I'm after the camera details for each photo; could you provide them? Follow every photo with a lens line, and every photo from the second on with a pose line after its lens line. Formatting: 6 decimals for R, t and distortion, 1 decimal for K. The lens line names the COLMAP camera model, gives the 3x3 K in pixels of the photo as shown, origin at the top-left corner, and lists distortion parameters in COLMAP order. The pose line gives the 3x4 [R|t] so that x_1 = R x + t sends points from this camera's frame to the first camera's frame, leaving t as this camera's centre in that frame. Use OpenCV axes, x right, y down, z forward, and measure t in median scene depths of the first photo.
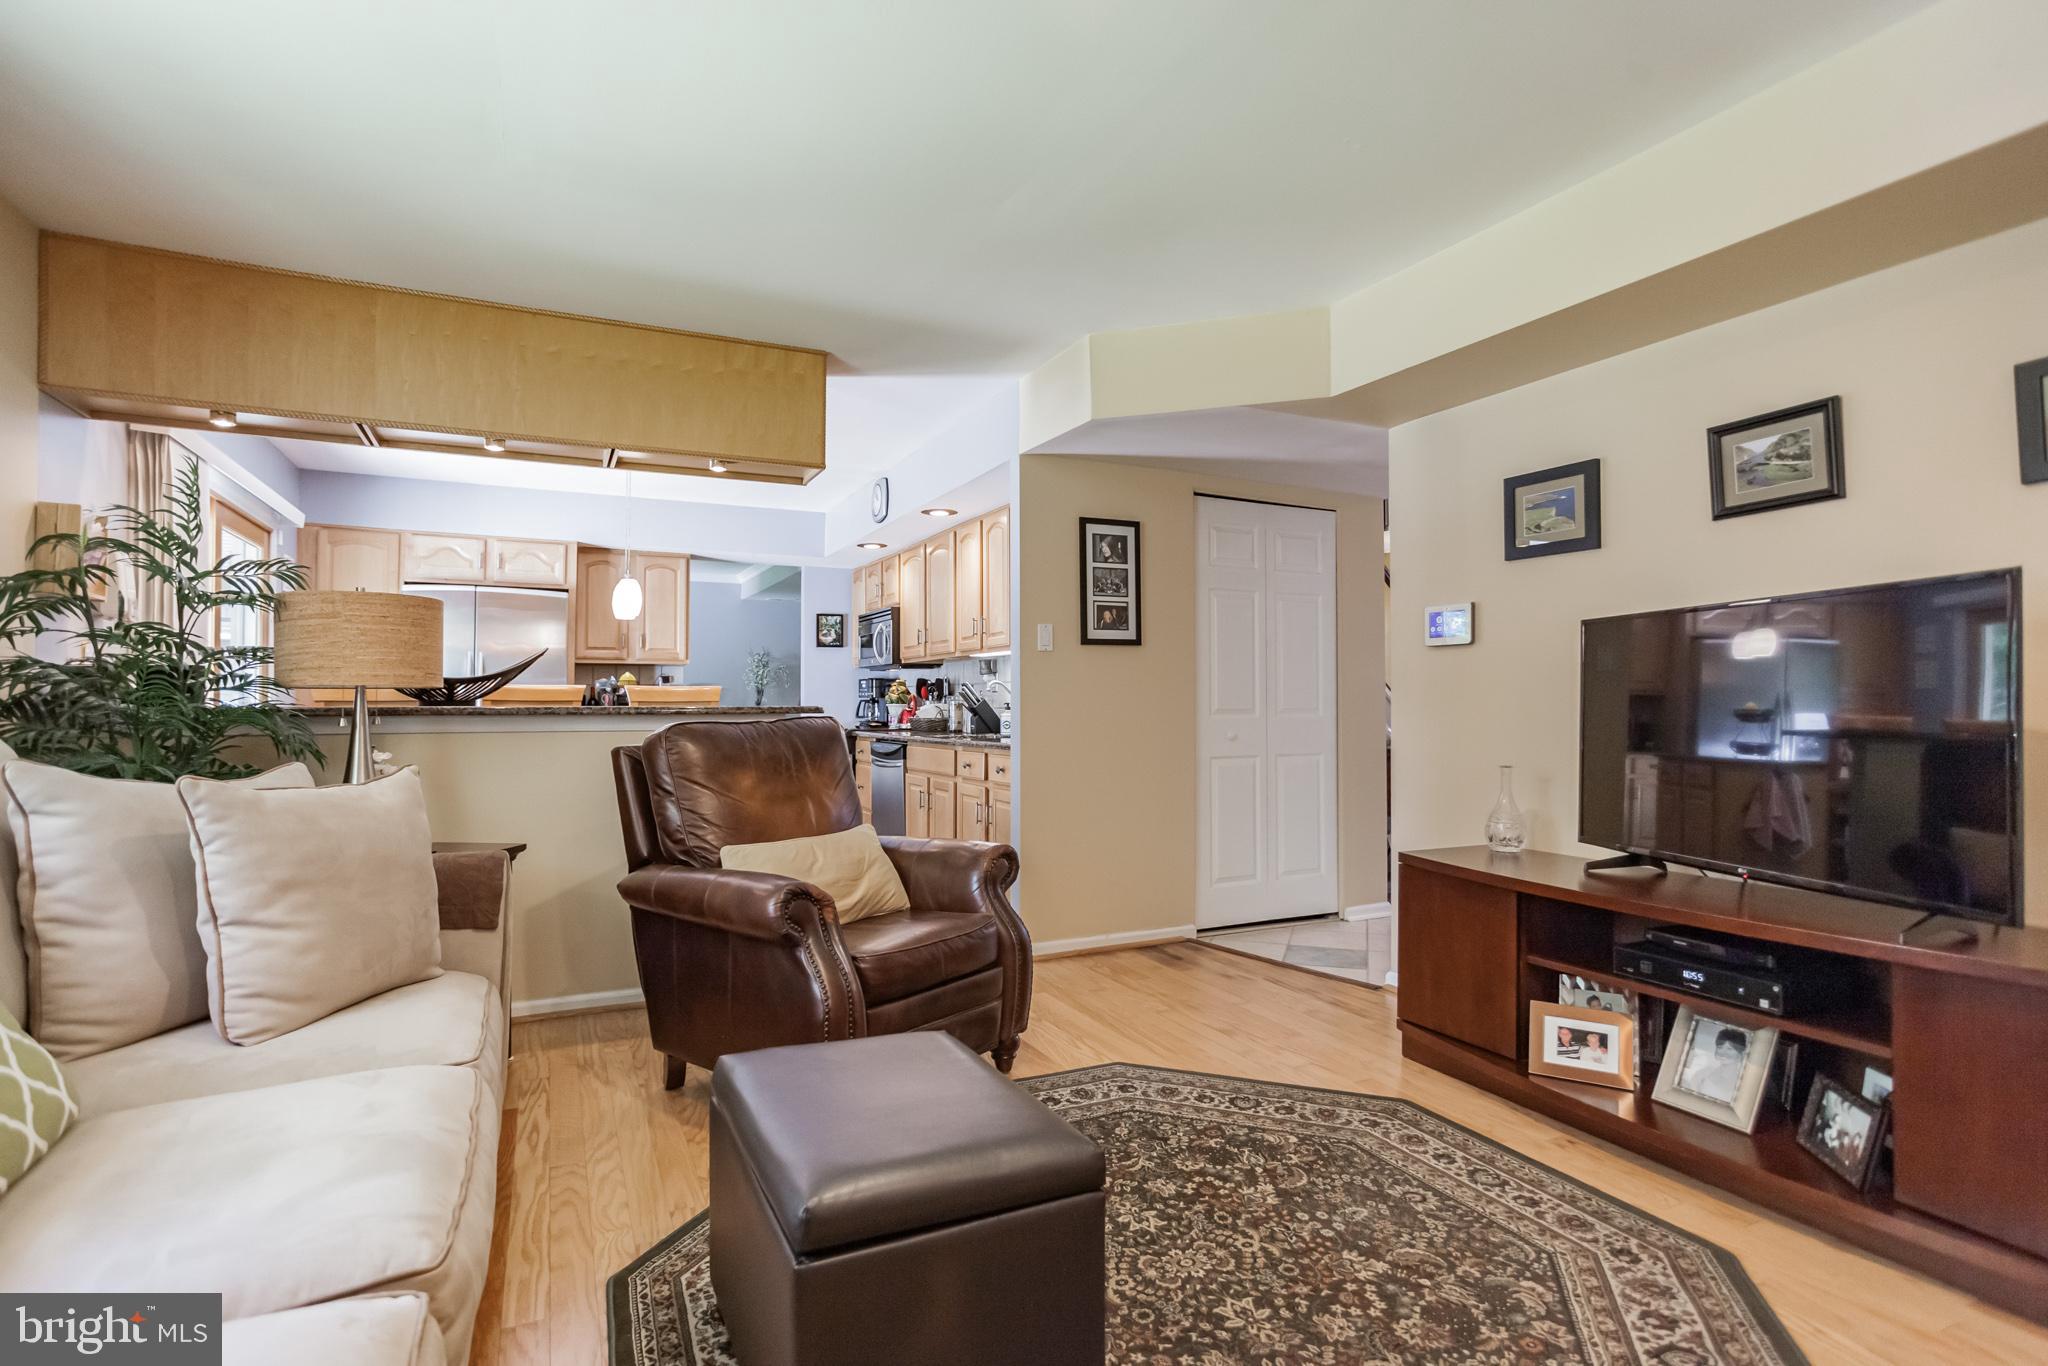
lens RADIAL K [[1009.2, 0, 1018.0], [0, 1009.2, 691.6], [0, 0, 1]] dist [-0.014150, 0.000002]
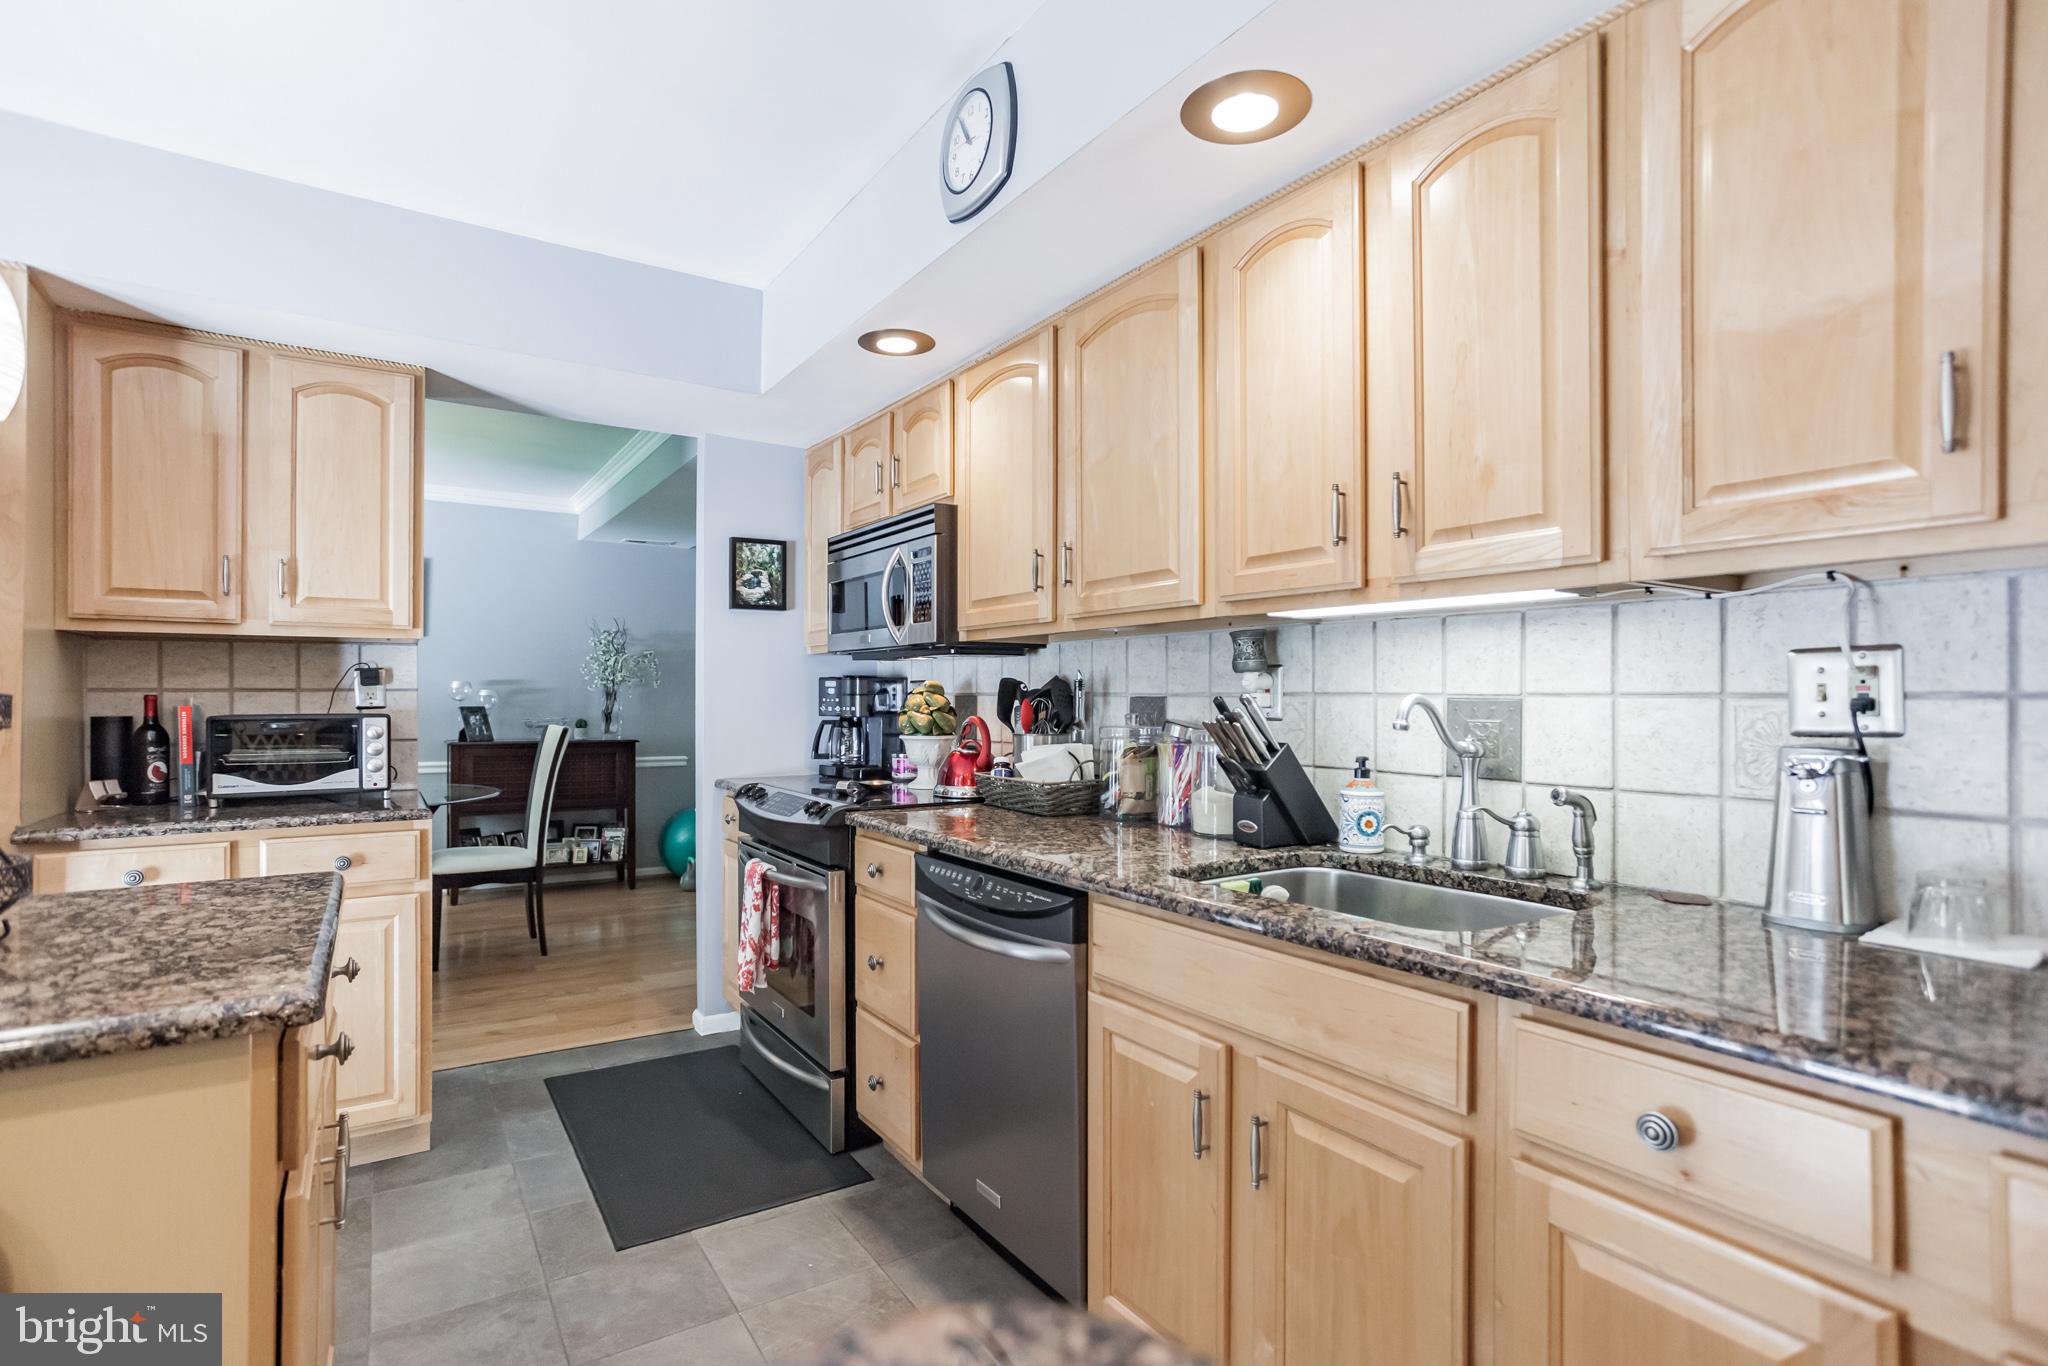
lens RADIAL K [[1009.2, 0, 1018.0], [0, 1009.2, 691.6], [0, 0, 1]] dist [-0.014150, 0.000002]
pose [[0.991719, 0.005097, 0.128329, -0.139678], [-0.005987, 0.999961, 0.006544, -0.010293], [-0.128291, -0.007258, 0.991710, 0.569182]]
